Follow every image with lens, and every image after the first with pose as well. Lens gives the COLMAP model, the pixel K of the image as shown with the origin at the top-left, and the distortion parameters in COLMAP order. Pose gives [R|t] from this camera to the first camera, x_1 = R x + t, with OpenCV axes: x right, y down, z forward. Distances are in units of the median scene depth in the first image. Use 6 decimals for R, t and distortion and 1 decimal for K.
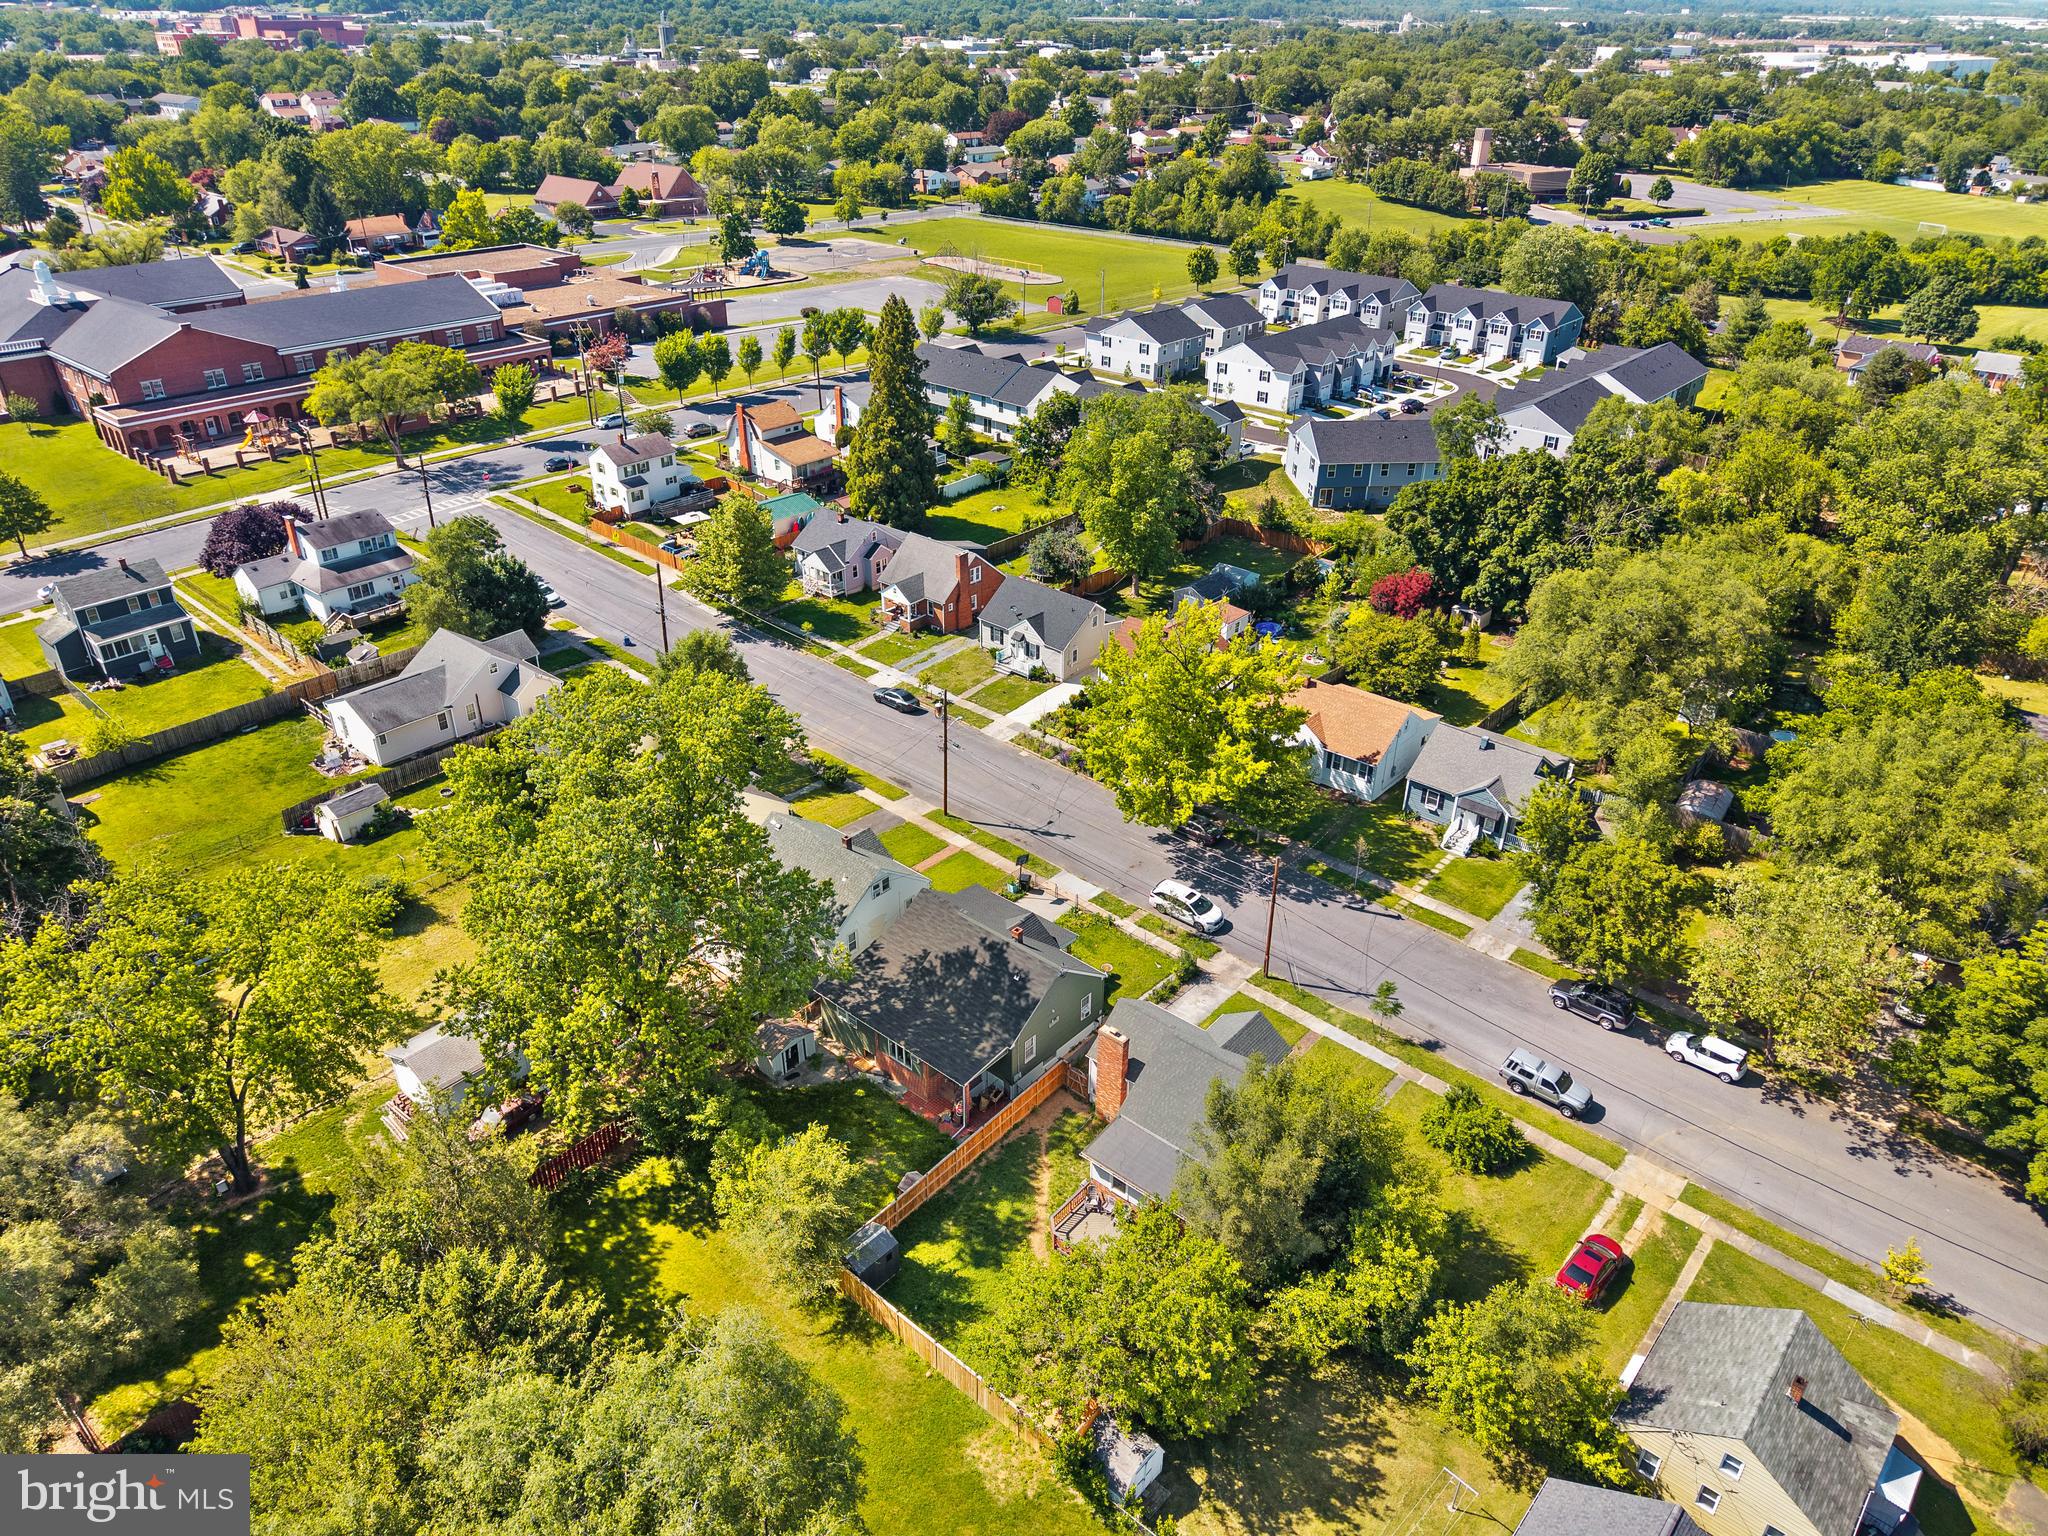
lens RADIAL K [[1392.8, 0, 1024.0], [0, 1392.8, 768.0], [0, 0, 1]] dist [0.078859, -0.062024]
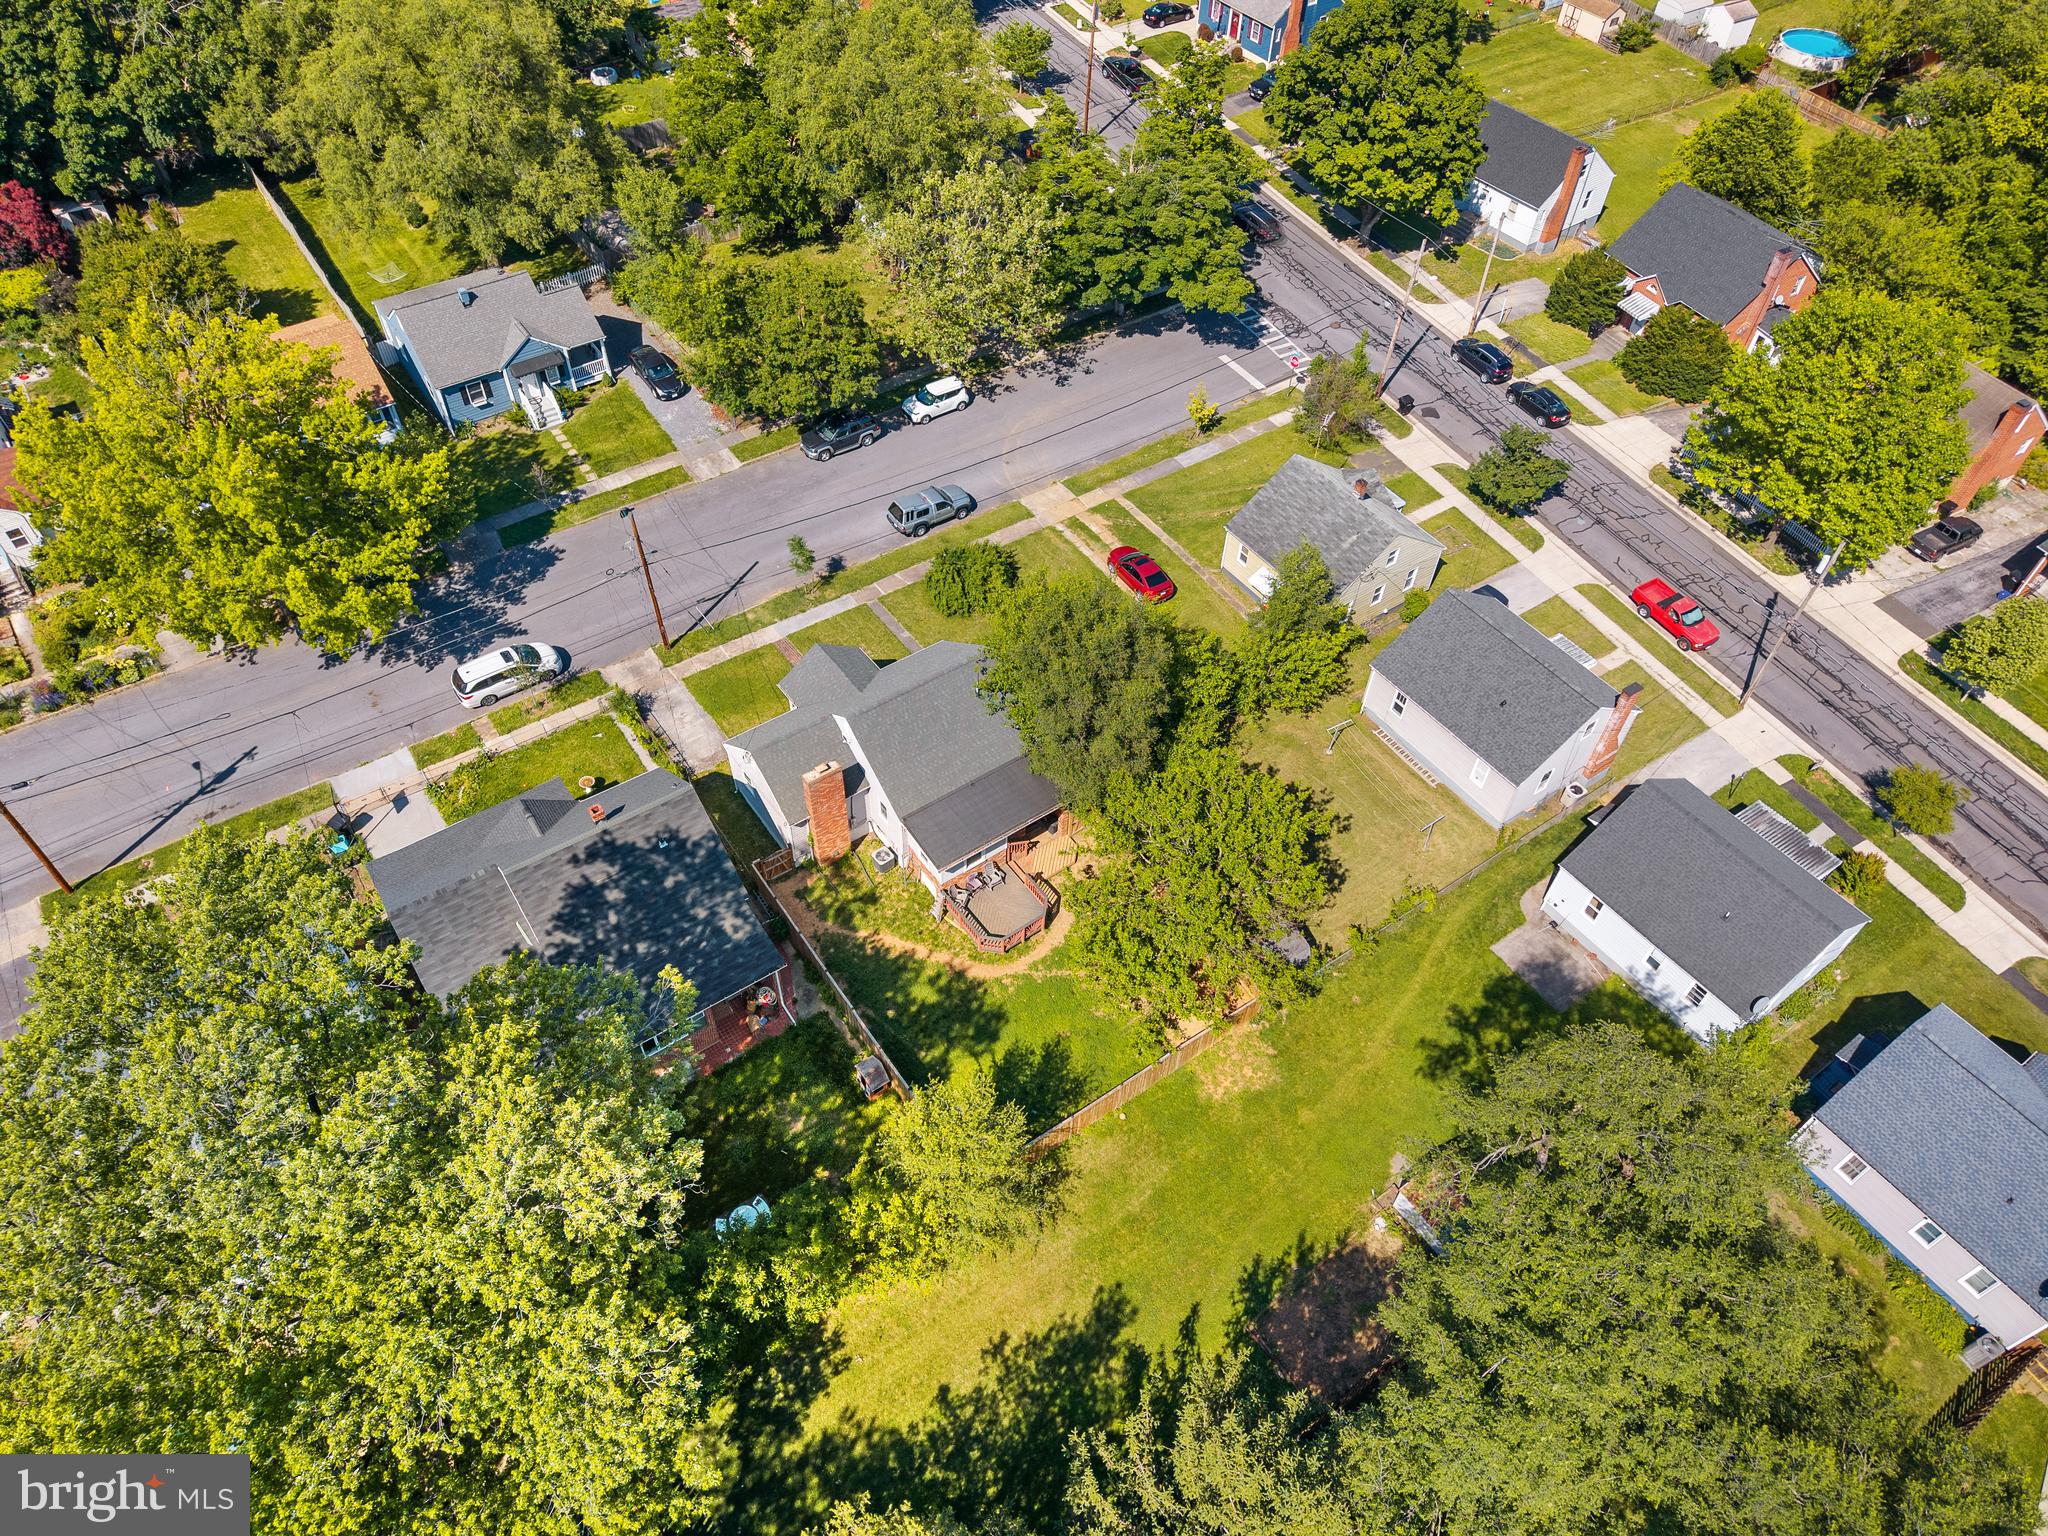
lens RADIAL K [[1392.8, 0, 1024.0], [0, 1392.8, 768.0], [0, 0, 1]] dist [0.078859, -0.062024]
pose [[0.242758, -0.734430, 0.633783, -0.366220], [0.465373, 0.661408, 0.588190, -0.200533], [-0.851173, 0.152158, 0.502346, 0.439076]]
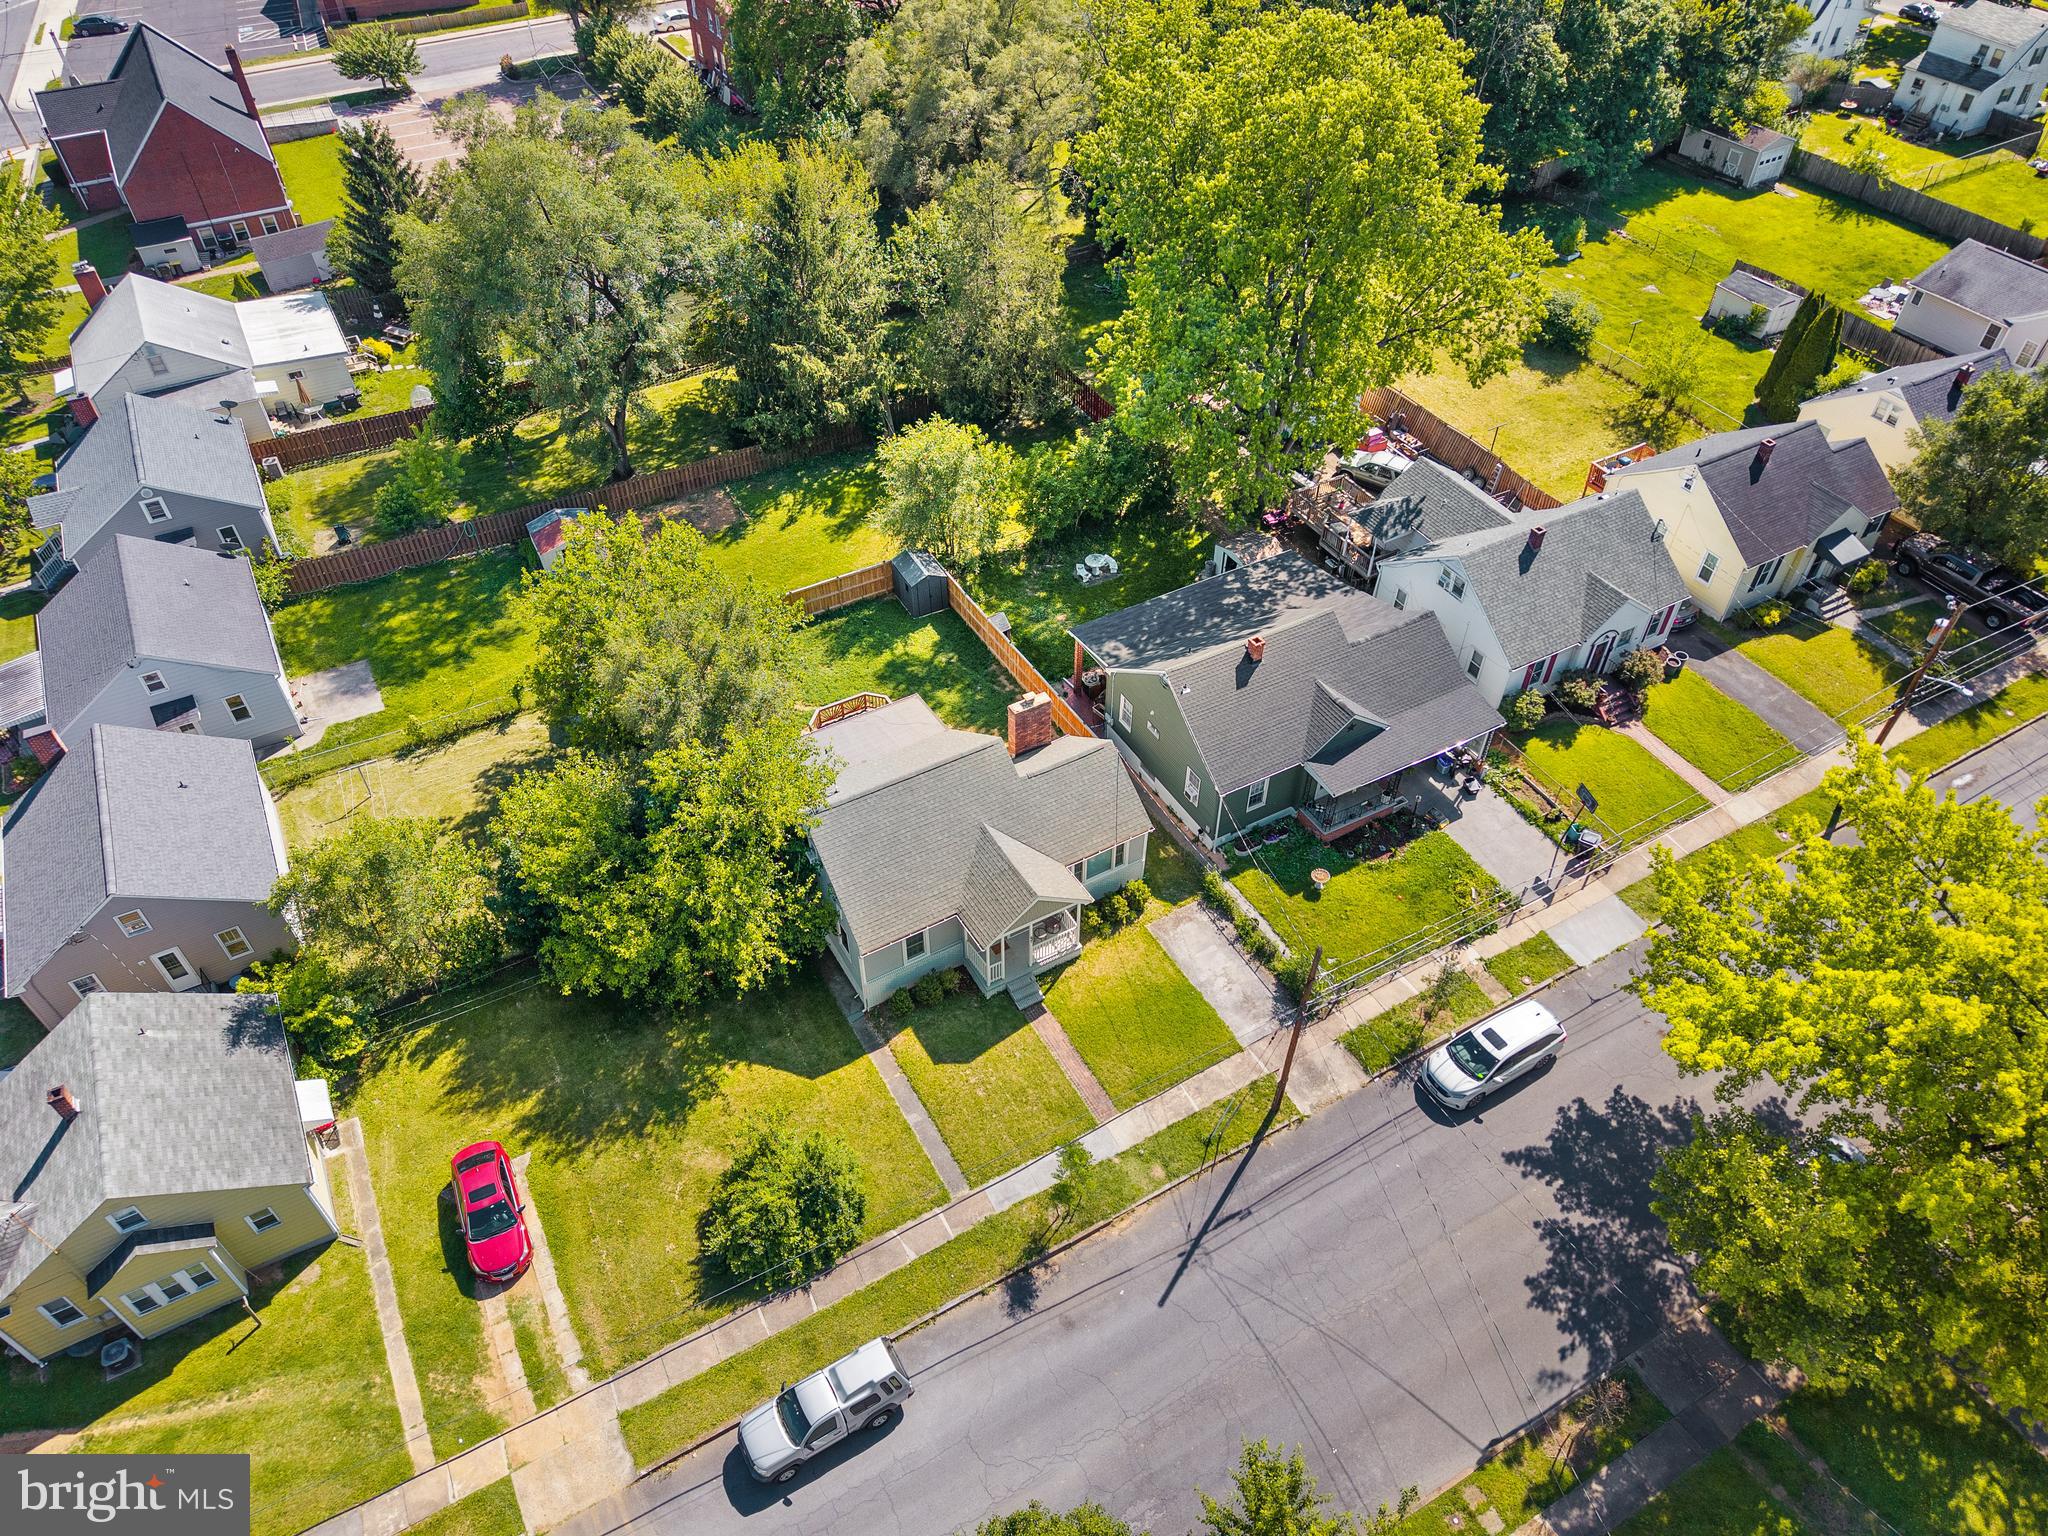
lens RADIAL K [[1407.7, 0, 1024.1], [0, 1407.7, 729.1], [0, 0, 1]] dist [0.139201, -0.198013]
pose [[-0.338003, 0.633285, -0.696207, 0.518056], [-0.474763, 0.523993, 0.707129, -0.281776], [0.812622, 0.569545, 0.123550, 0.806713]]
